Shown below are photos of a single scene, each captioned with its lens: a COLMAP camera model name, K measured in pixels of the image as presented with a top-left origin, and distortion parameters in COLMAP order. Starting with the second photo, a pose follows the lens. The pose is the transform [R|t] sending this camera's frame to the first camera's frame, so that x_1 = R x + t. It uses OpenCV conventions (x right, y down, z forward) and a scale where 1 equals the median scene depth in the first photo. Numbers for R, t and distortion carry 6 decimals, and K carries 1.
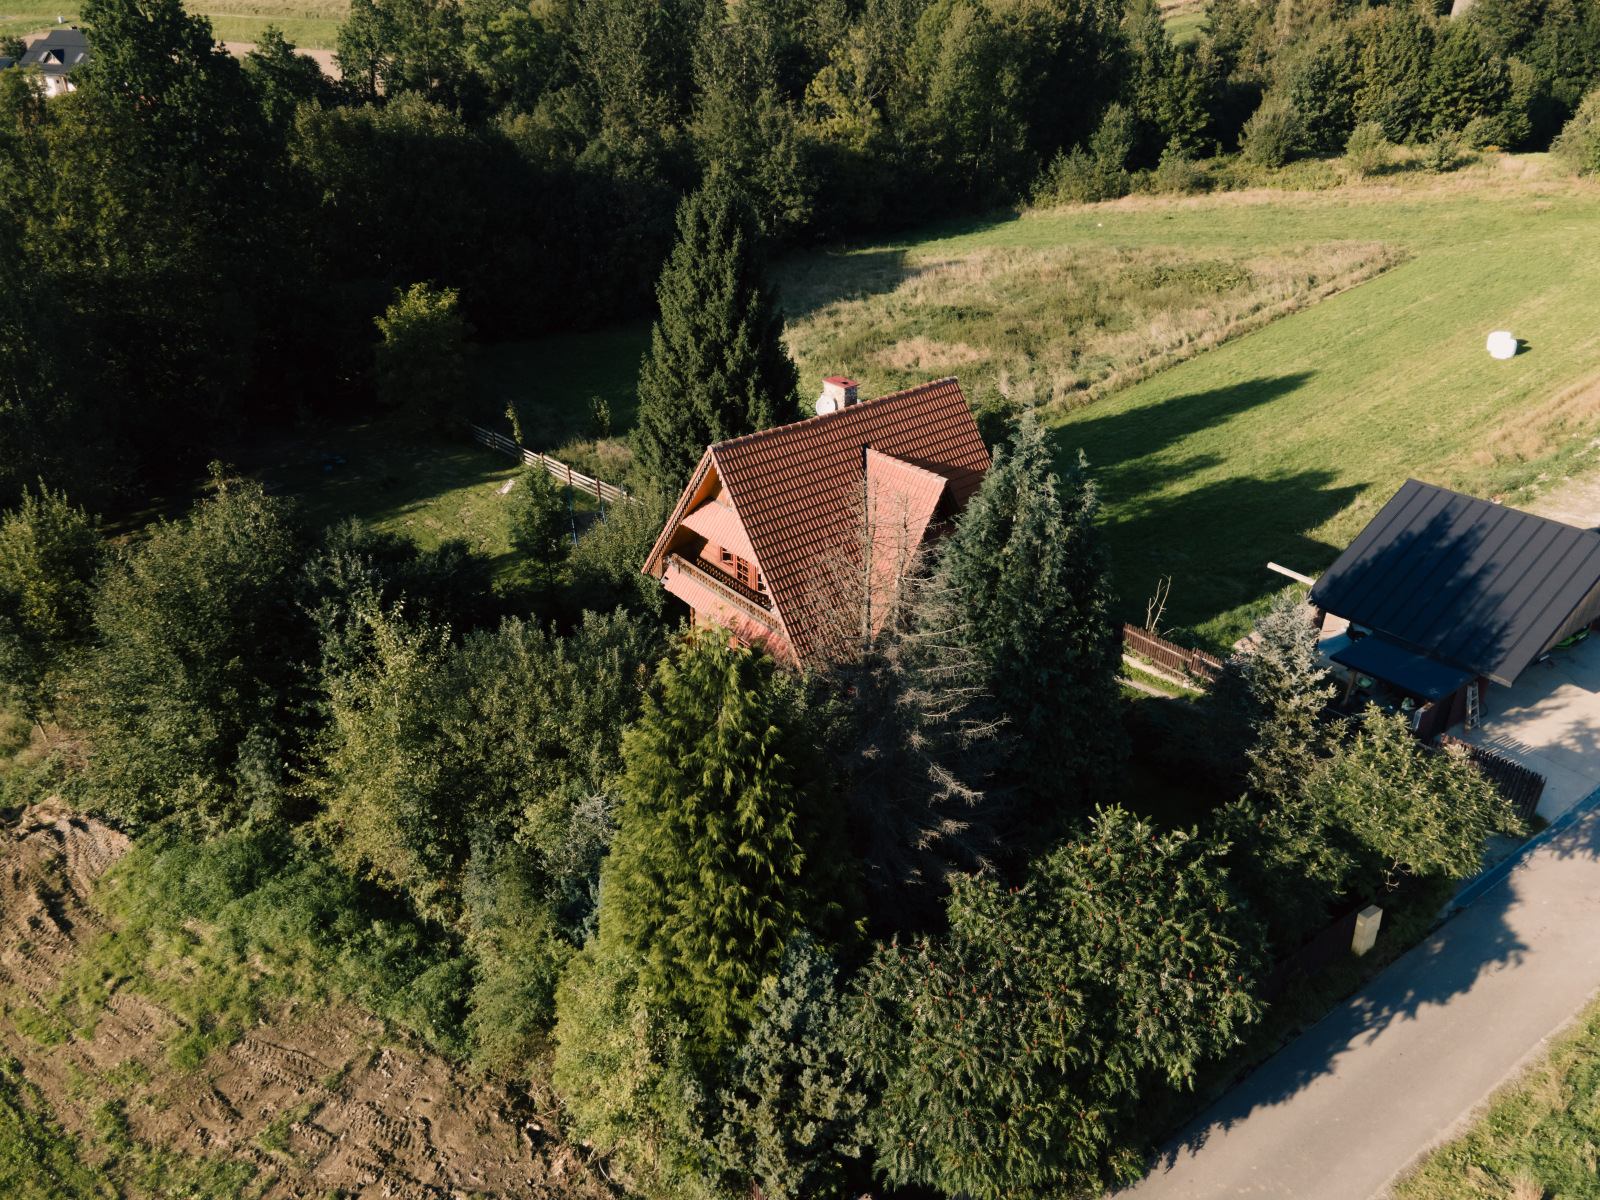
lens RADIAL K [[1165.6, 0, 788.8], [0, 1165.6, 583.6], [0, 0, 1]] dist [0.037283, 0.029567]
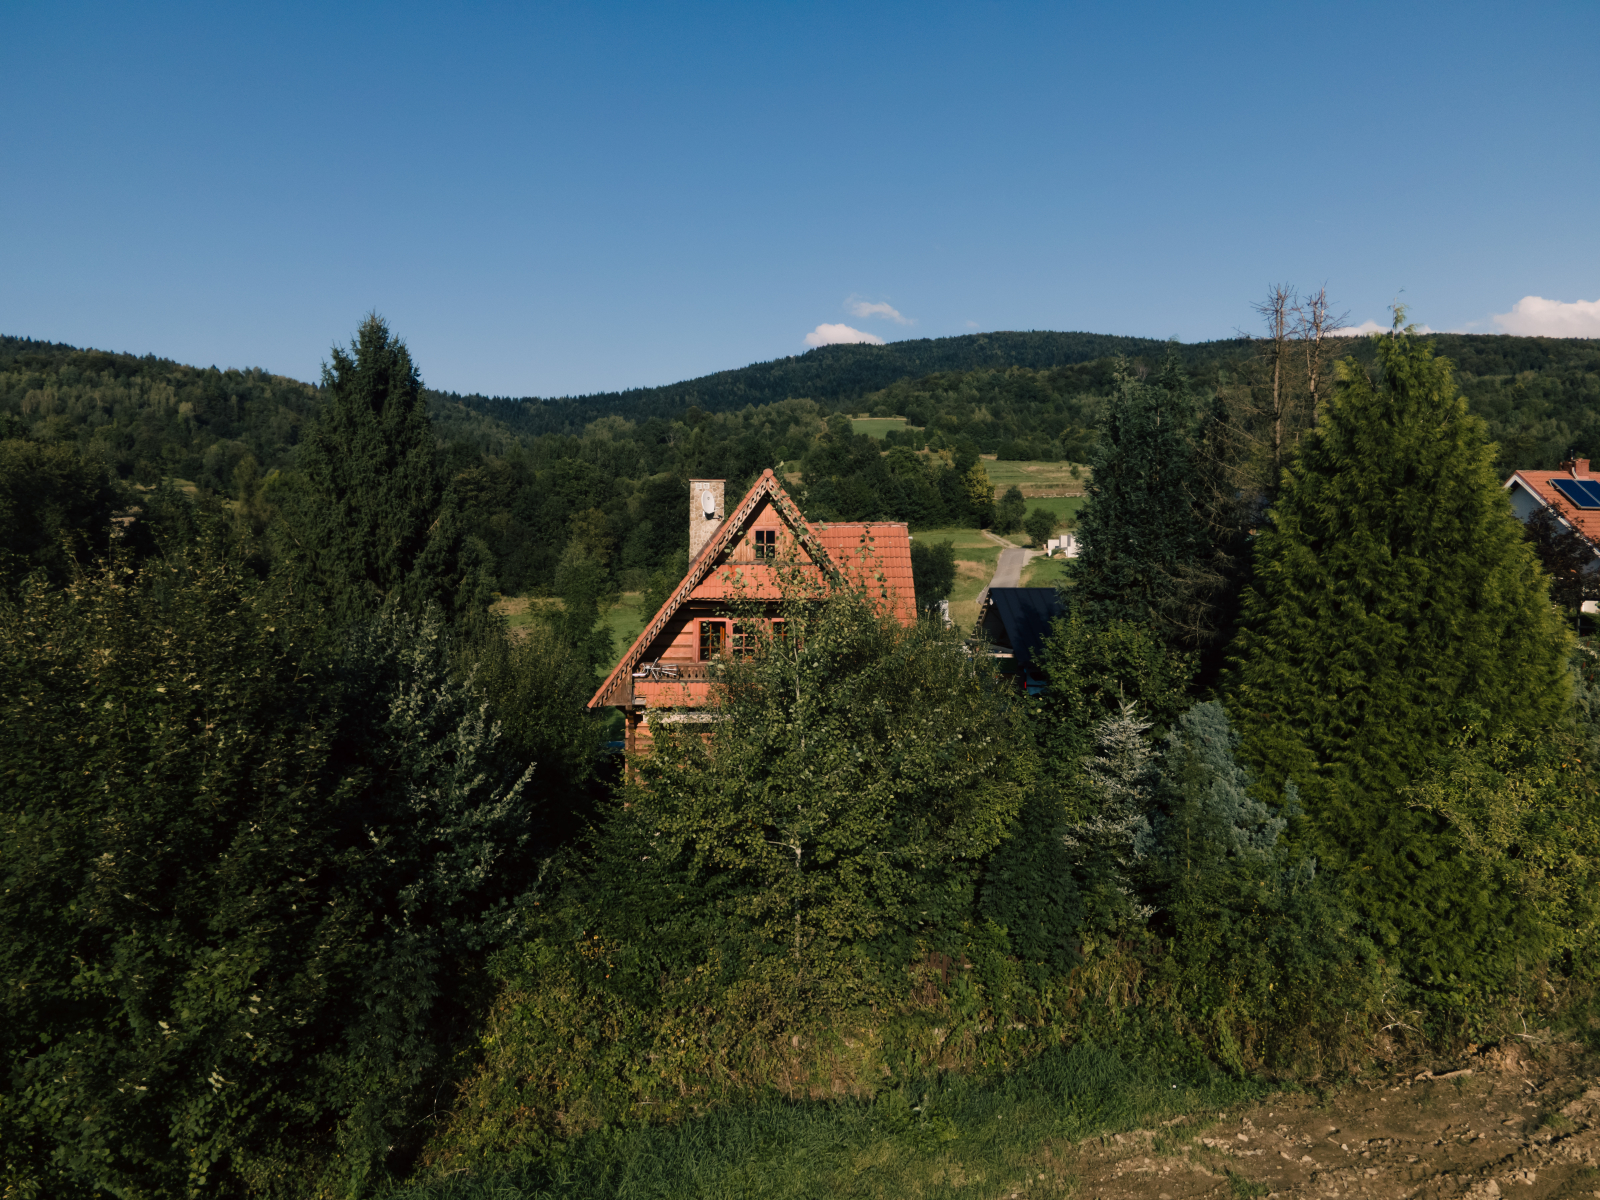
lens RADIAL K [[1164.2, 0, 785.3], [0, 1164.2, 596.5], [0, 0, 1]] dist [0.023482, 0.065307]
pose [[0.577844, -0.010441, 0.816080, -0.401724], [0.376133, 0.890805, -0.254932, 0.099348], [-0.724307, 0.454266, 0.518674, 0.313908]]
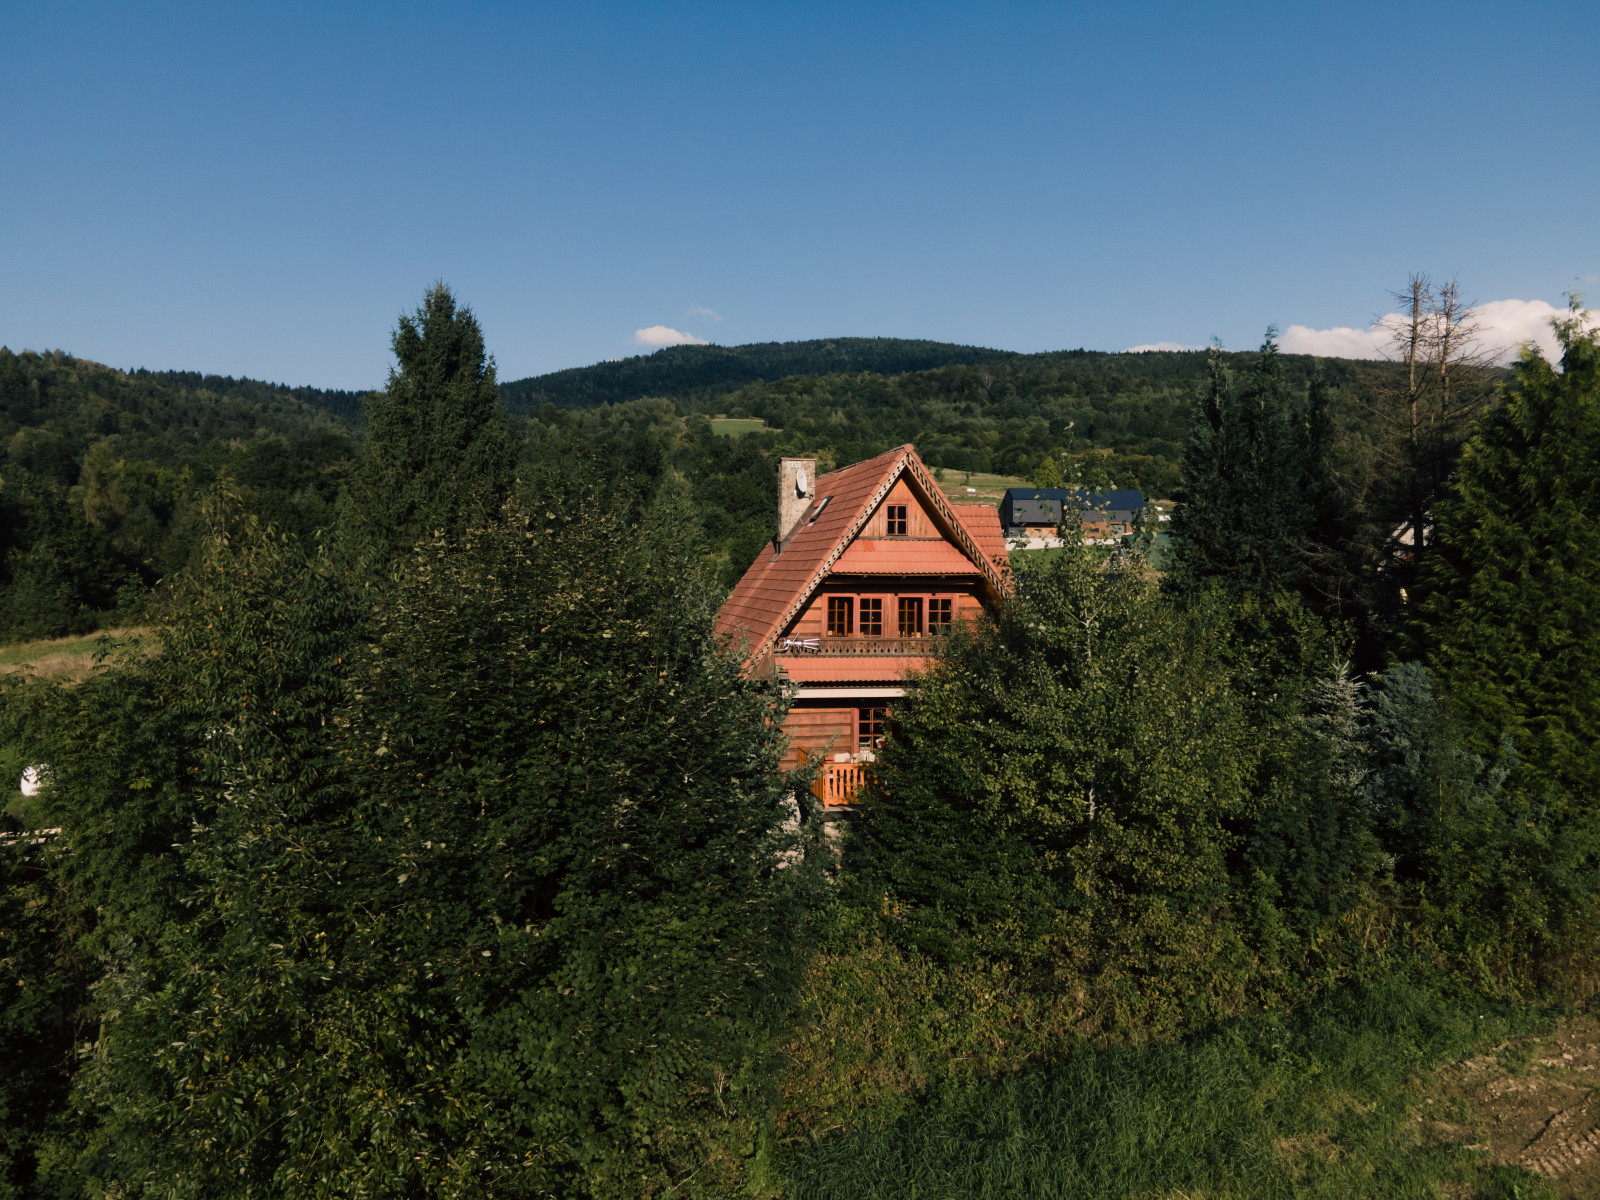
lens RADIAL K [[1164.2, 0, 785.3], [0, 1164.2, 596.5], [0, 0, 1]] dist [0.023482, 0.065307]
pose [[0.464904, -0.009915, 0.885306, -0.462965], [0.408049, 0.889804, -0.204315, 0.063982], [-0.785723, 0.456235, 0.417719, 0.405465]]
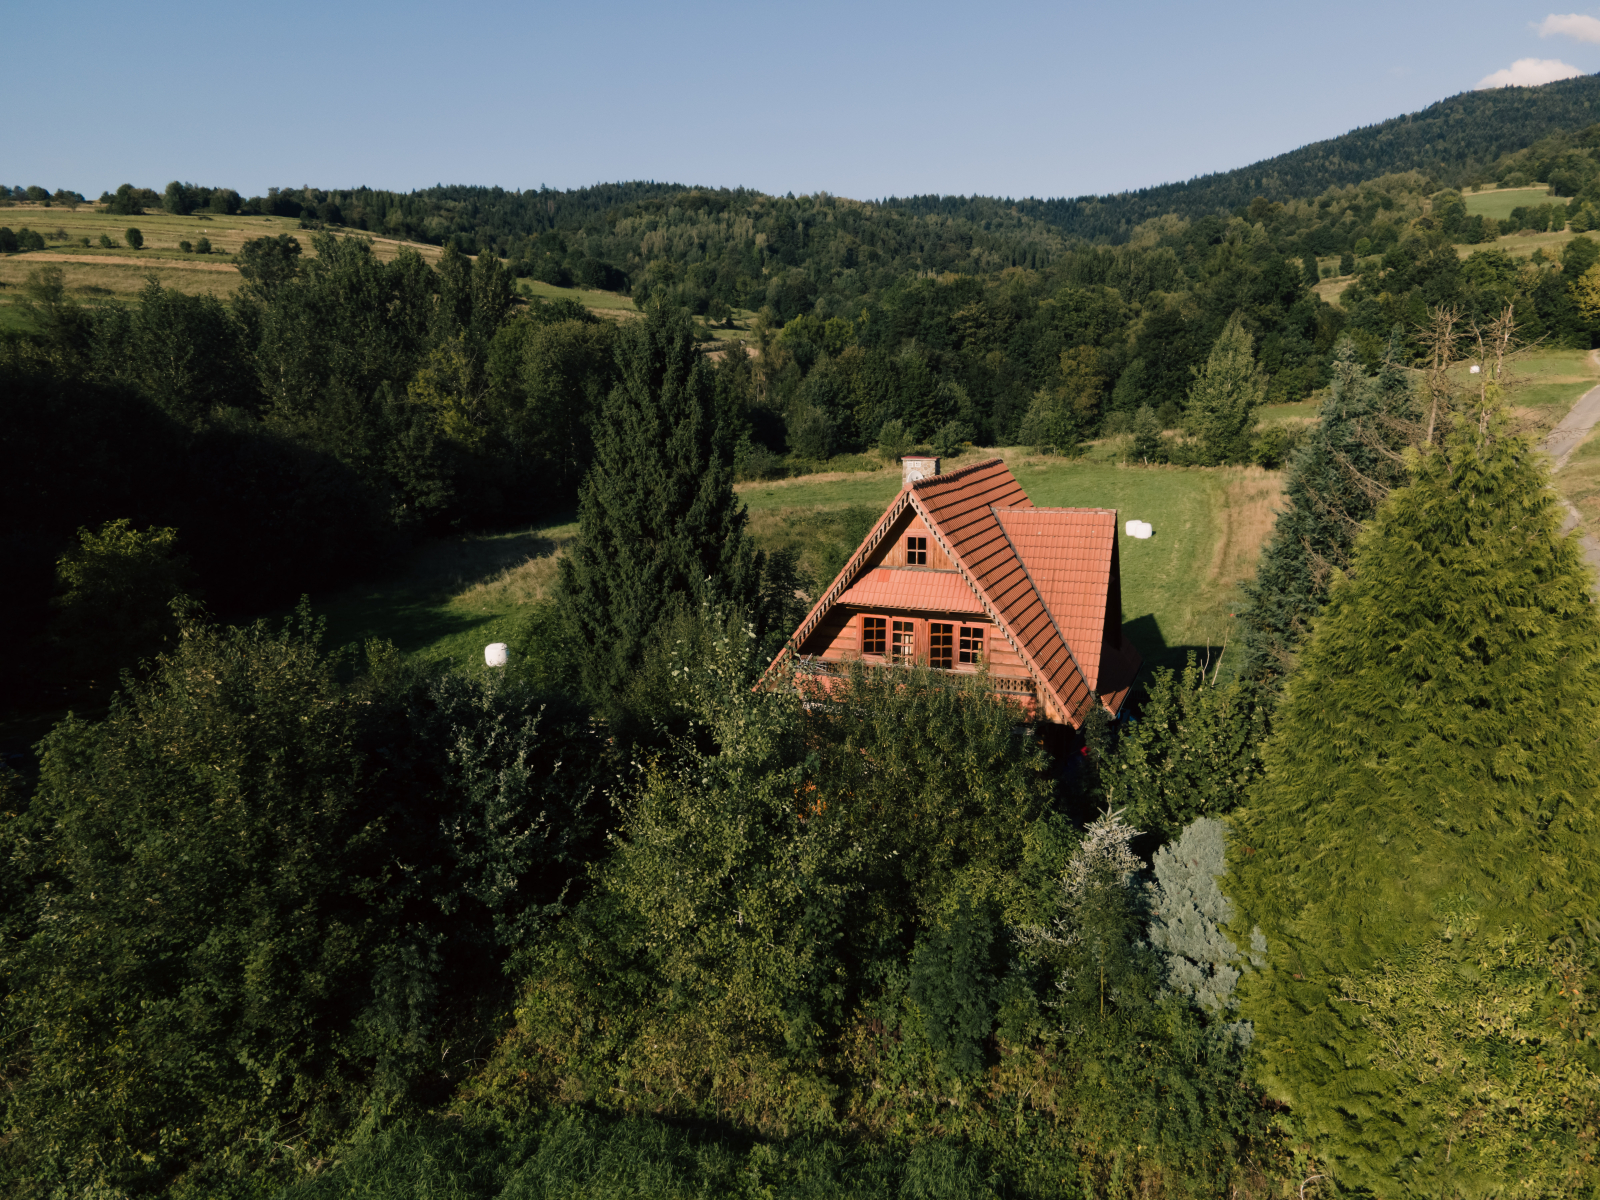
lens RADIAL K [[1165.6, 0, 788.8], [0, 1165.6, 583.6], [0, 0, 1]] dist [0.037283, 0.029567]
pose [[0.880391, -0.082002, 0.467105, -0.296539], [0.223254, 0.940638, -0.255652, 0.082296], [-0.418413, 0.329357, 0.846437, 0.172809]]
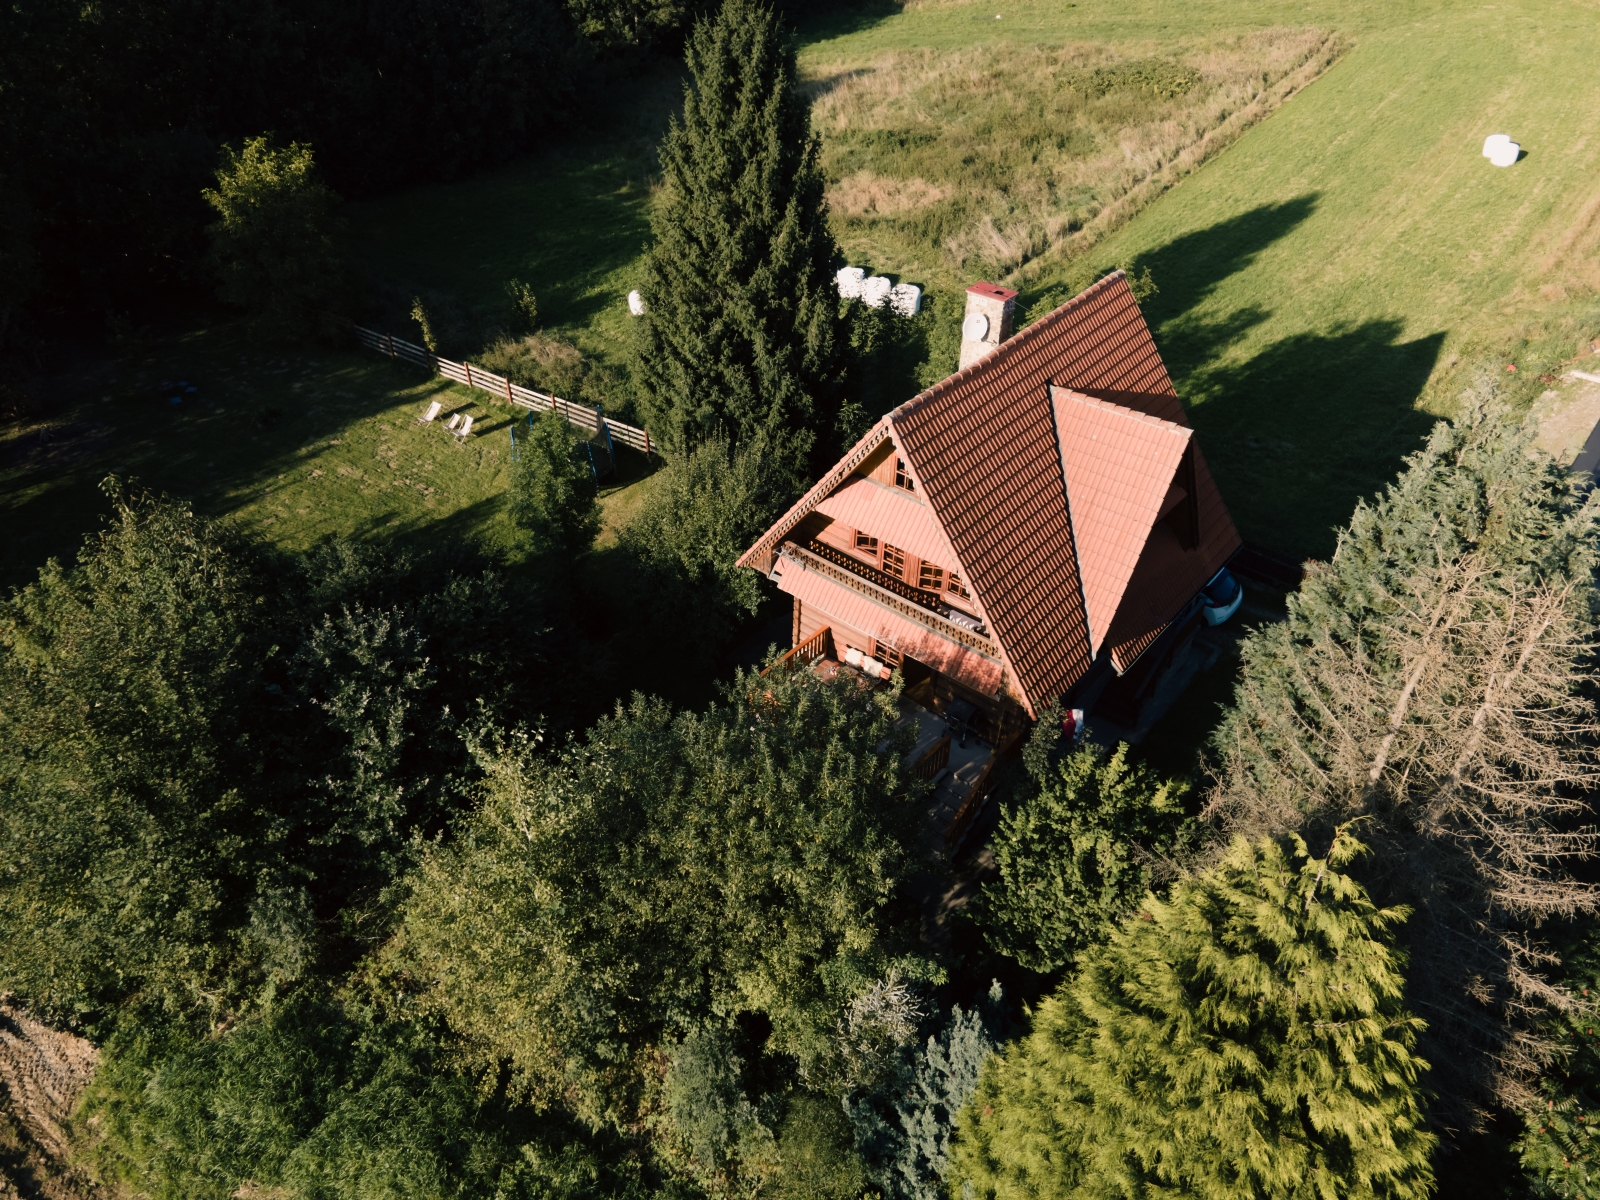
lens RADIAL K [[1165.6, 0, 788.8], [0, 1165.6, 583.6], [0, 0, 1]] dist [0.037283, 0.029567]
pose [[0.981549, -0.107096, 0.158404, -0.132651], [0.080799, 0.983142, 0.164025, -0.073637], [-0.173300, -0.148200, 0.973655, 0.161009]]
